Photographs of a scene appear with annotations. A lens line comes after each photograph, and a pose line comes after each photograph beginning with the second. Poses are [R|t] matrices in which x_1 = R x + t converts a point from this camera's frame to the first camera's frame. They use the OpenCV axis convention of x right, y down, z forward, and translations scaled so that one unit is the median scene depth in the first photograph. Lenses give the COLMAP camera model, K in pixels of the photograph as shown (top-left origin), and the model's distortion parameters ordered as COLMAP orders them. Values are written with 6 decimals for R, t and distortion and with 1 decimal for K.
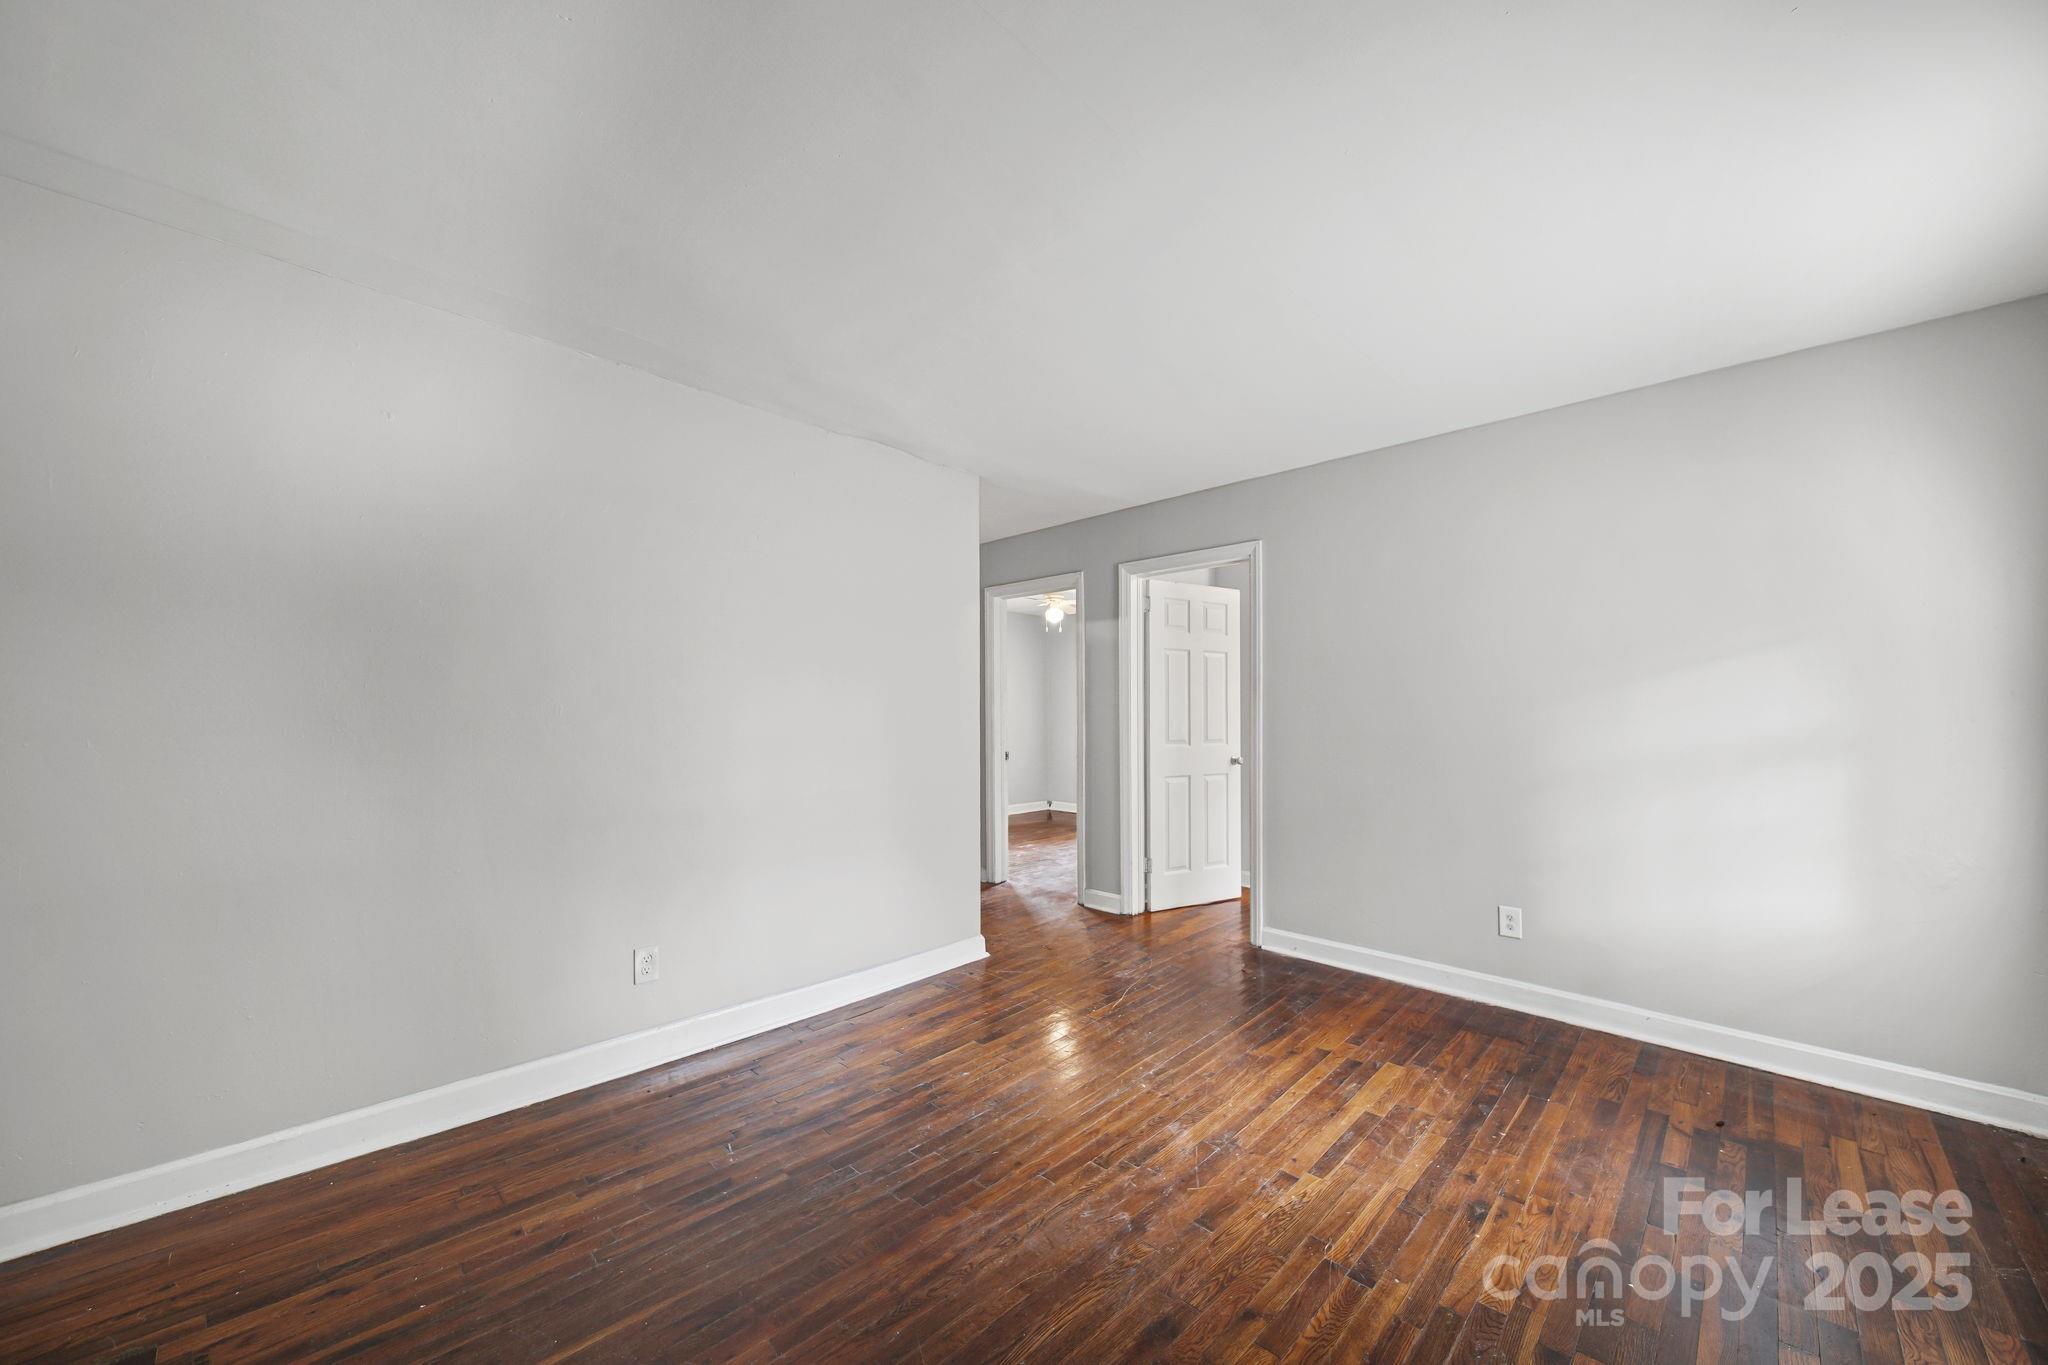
lens RADIAL K [[748.2, 0, 1030.8], [0, 748.2, 715.4], [0, 0, 1]] dist [-0.001298, -0.000213]
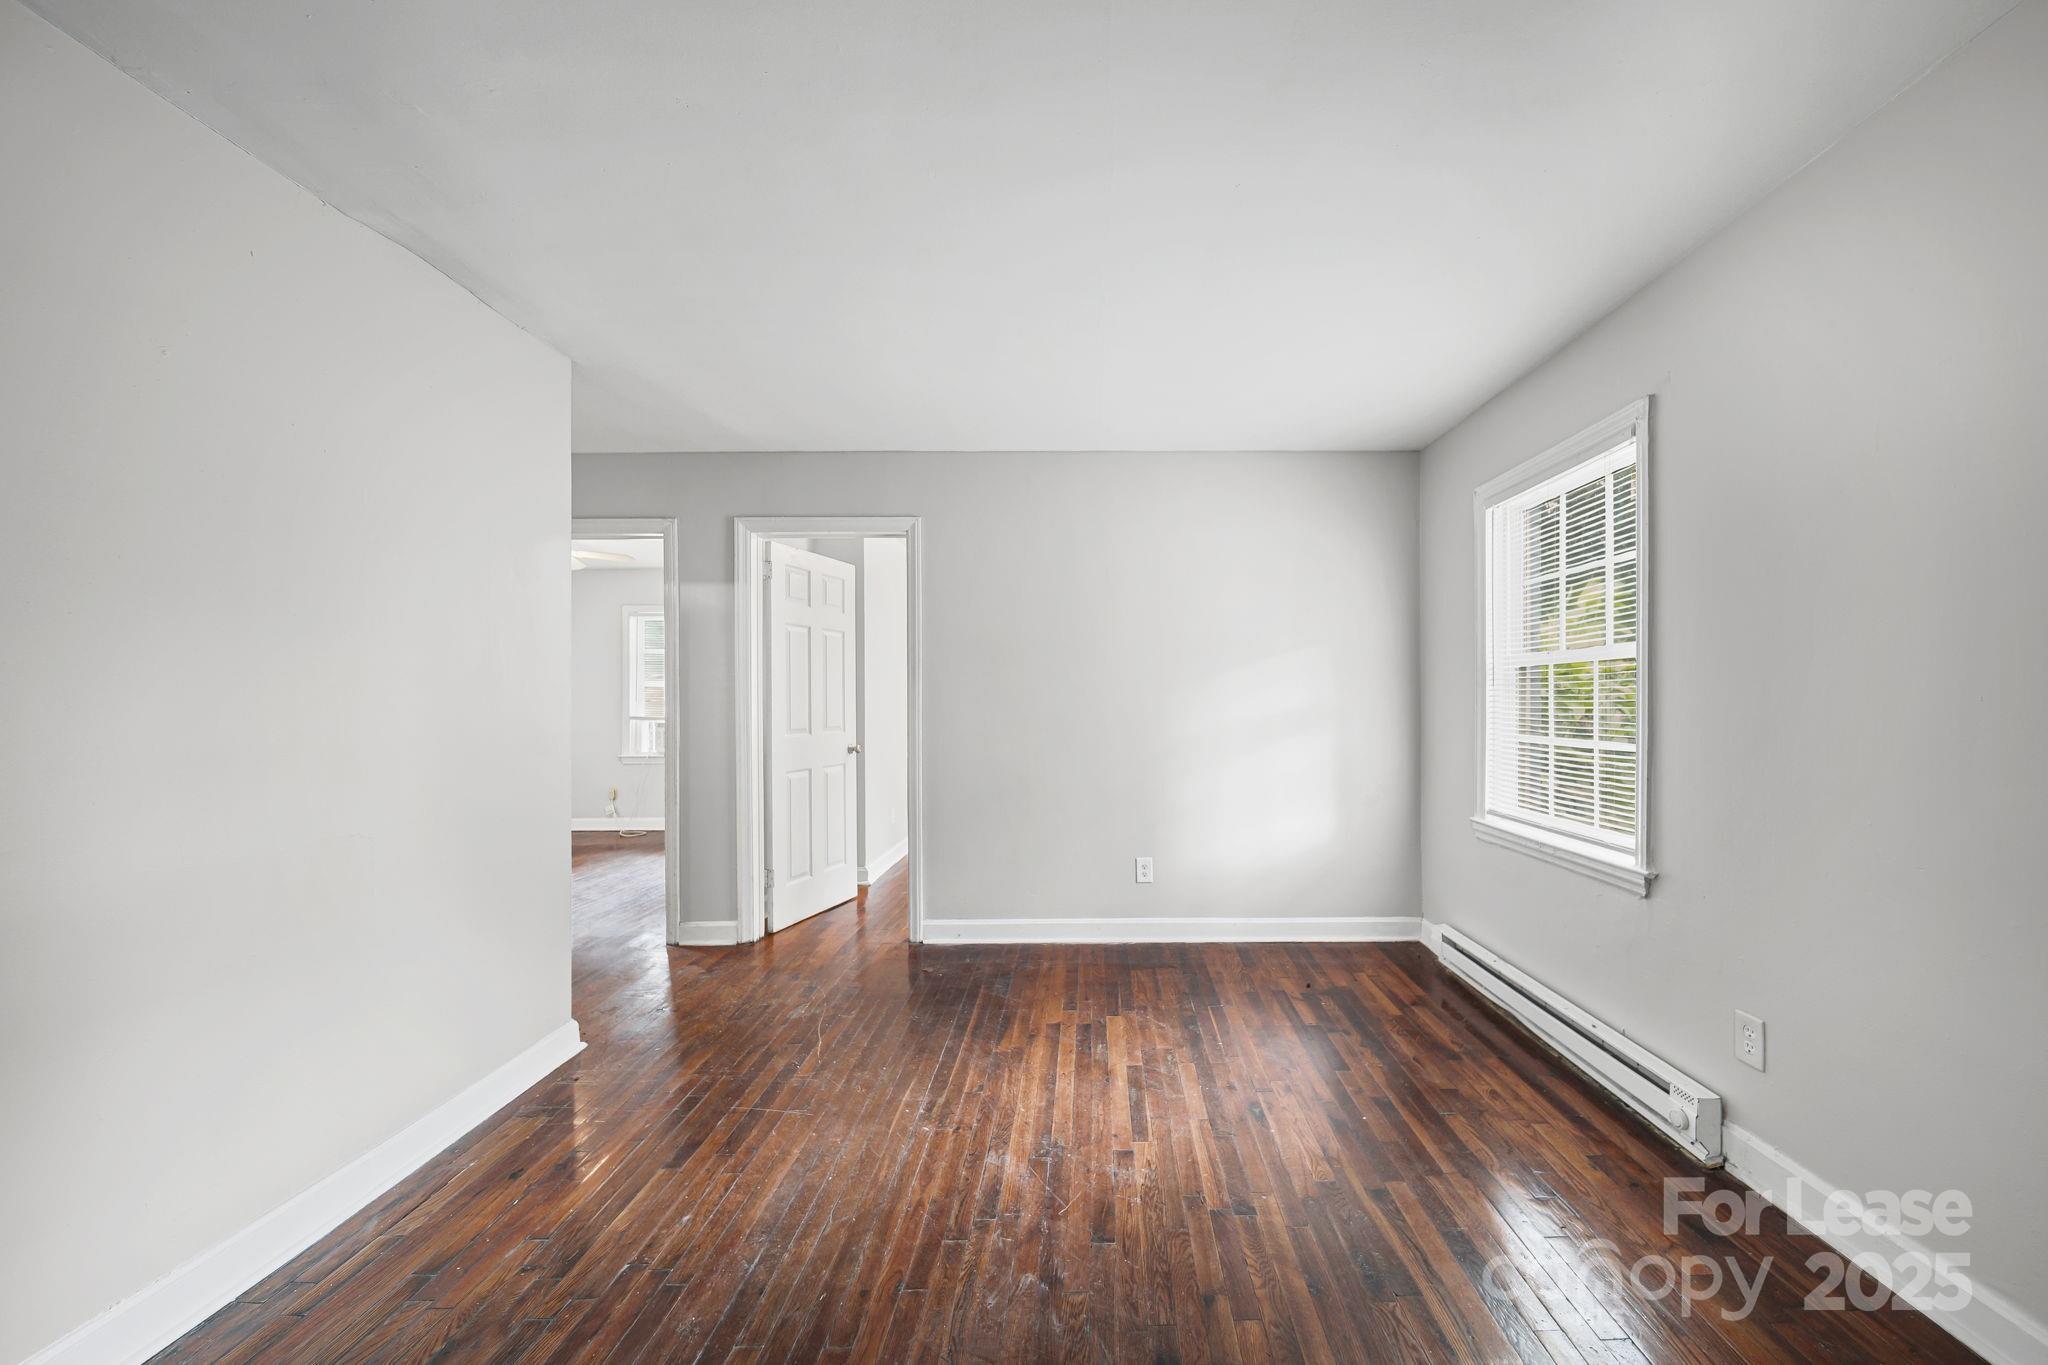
lens RADIAL K [[752.4, 0, 1100.6], [0, 752.4, 688.3], [0, 0, 1]] dist [-0.001275, -0.000154]
pose [[0.706229, 0.002920, 0.707978, -0.331898], [0.009020, 0.999873, -0.013121, 0.000387], [-0.707926, 0.015652, 0.706113, 0.243968]]
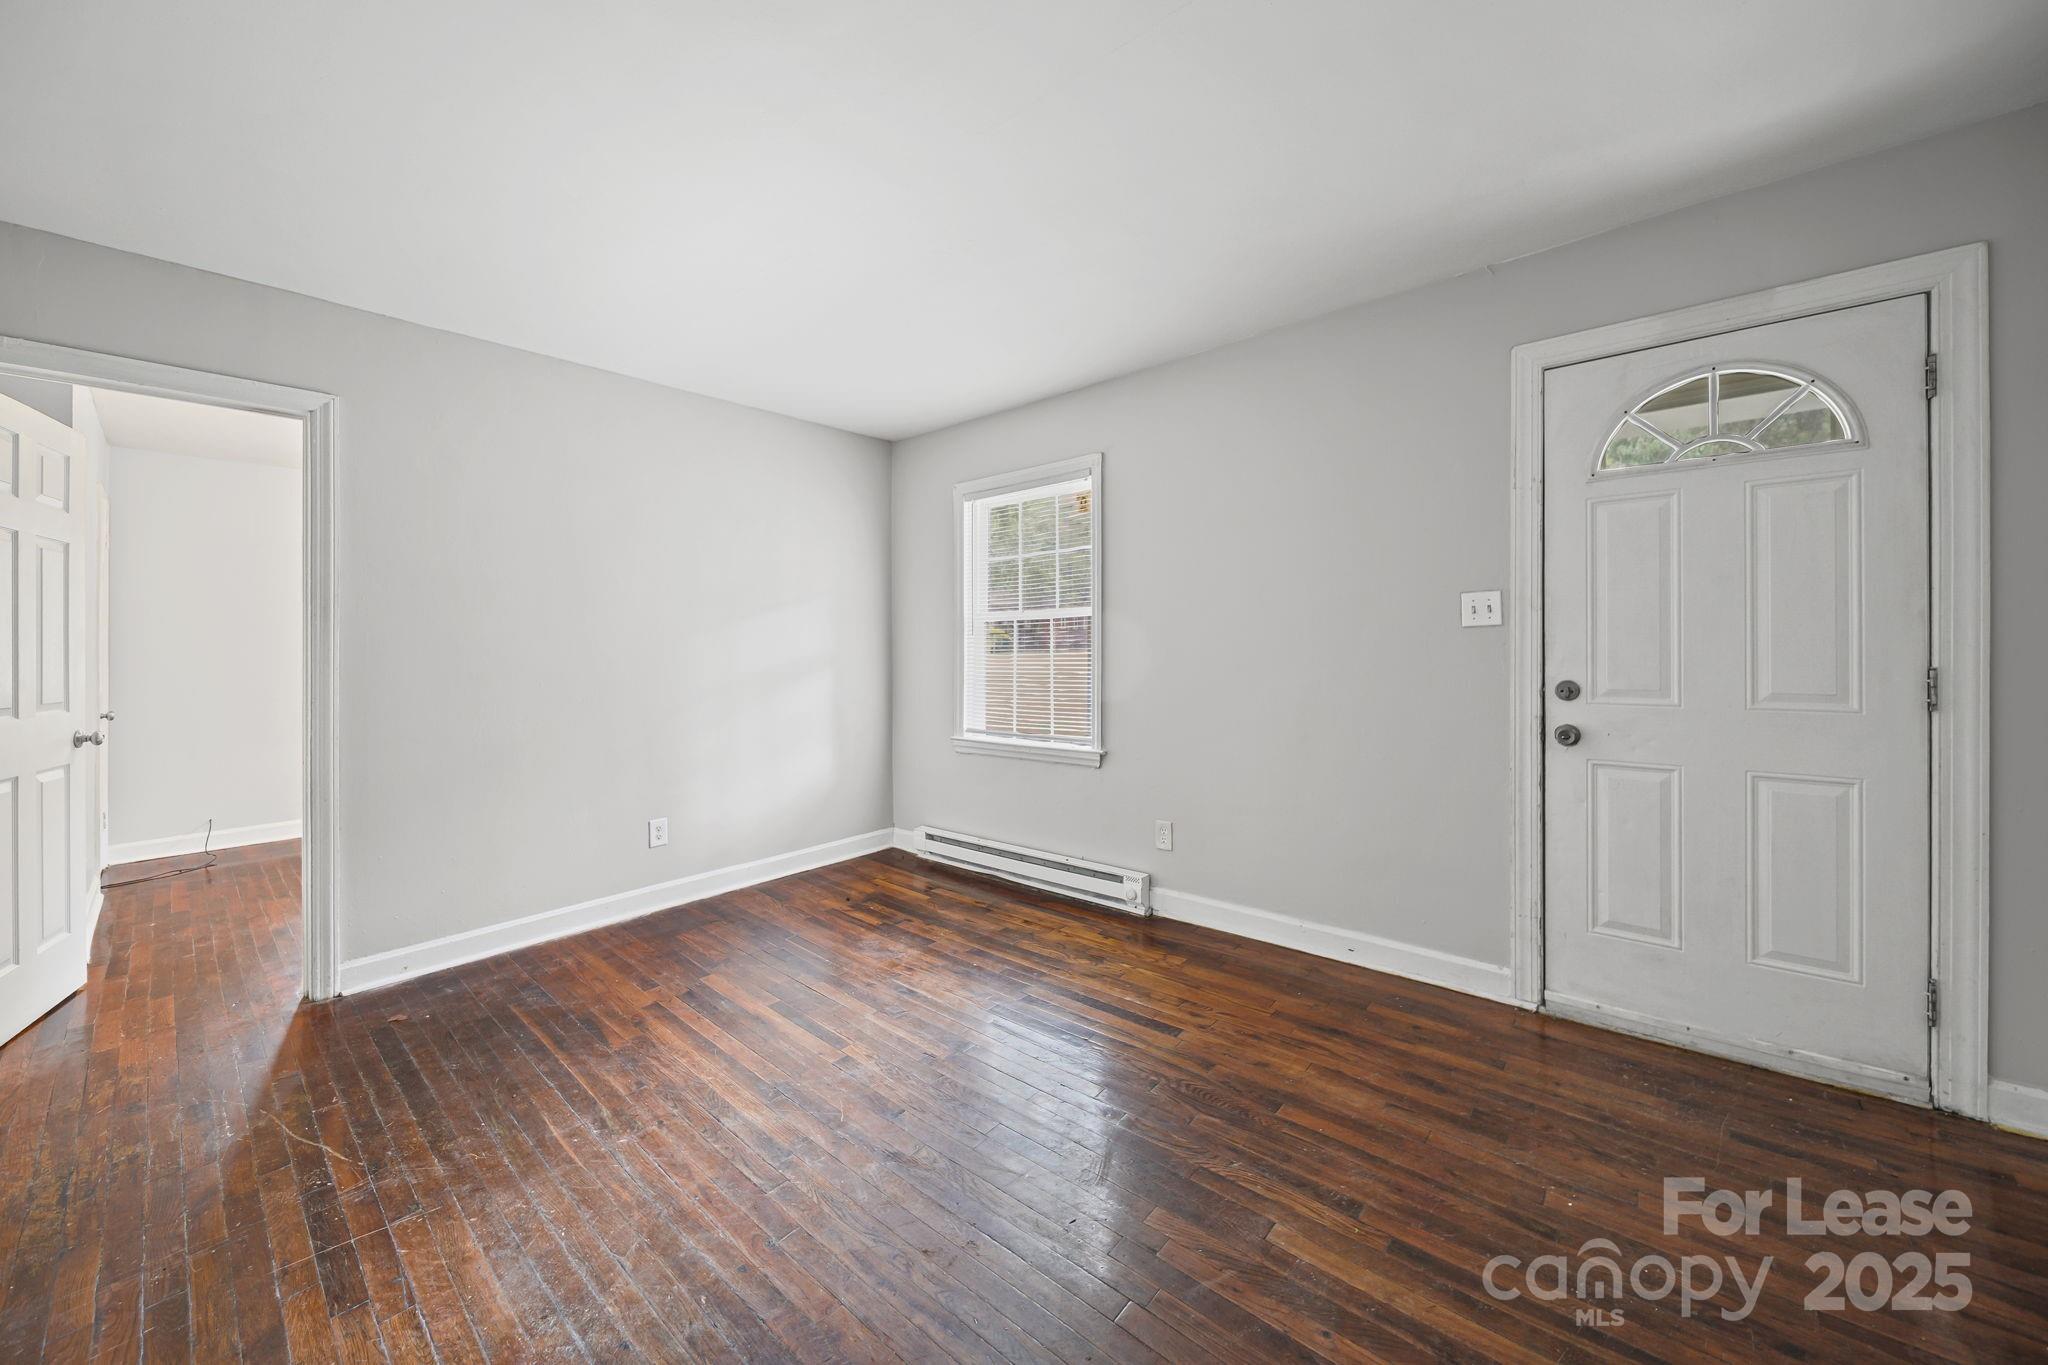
lens RADIAL K [[747.0, 0, 1028.0], [0, 747.0, 638.9], [0, 0, 1]] dist [0.001534, -0.000045]
pose [[-0.068111, 0.005943, 0.997660, -0.645382], [0.019515, 0.999799, -0.004624, 0.004229], [-0.997487, 0.019154, -0.068213, 0.655155]]
